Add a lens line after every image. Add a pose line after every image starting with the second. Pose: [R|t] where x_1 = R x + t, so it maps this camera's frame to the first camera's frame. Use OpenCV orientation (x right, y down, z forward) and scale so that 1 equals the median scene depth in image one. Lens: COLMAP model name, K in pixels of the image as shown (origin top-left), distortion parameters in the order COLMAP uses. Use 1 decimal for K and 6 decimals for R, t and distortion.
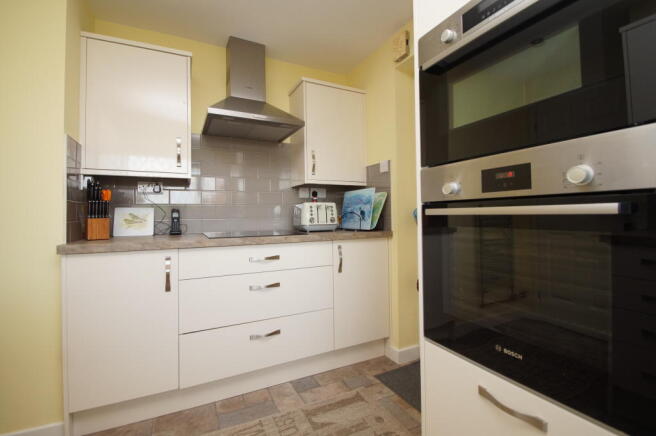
lens RADIAL K [[298.8, 0, 327.6], [0, 298.8, 210.8], [0, 0, 1]] dist [0.029133, -0.000068]
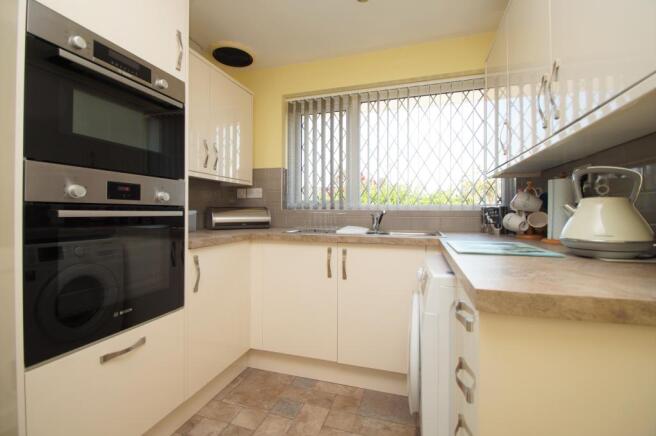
lens RADIAL K [[293.2, 0, 326.7], [0, 293.2, 210.8], [0, 0, 1]] dist [-0.002163, -0.000550]
pose [[-0.714360, 0.013042, 0.699657, -0.983933], [-0.006879, 0.999647, -0.025658, 0.013498], [-0.699745, -0.023142, -0.714018, 1.224826]]
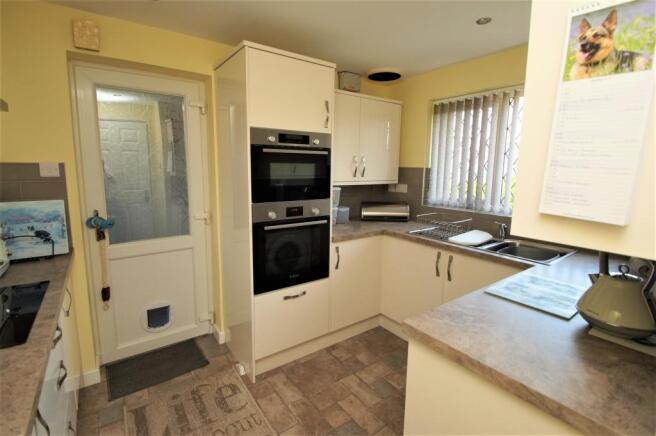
lens RADIAL K [[298.8, 0, 327.6], [0, 298.8, 210.8], [0, 0, 1]] dist [0.029133, -0.000068]
pose [[-0.161988, -0.121949, 0.979229, -1.809939], [-0.026806, 0.992512, 0.119169, -0.392782], [-0.986429, -0.006946, -0.164044, 1.061237]]
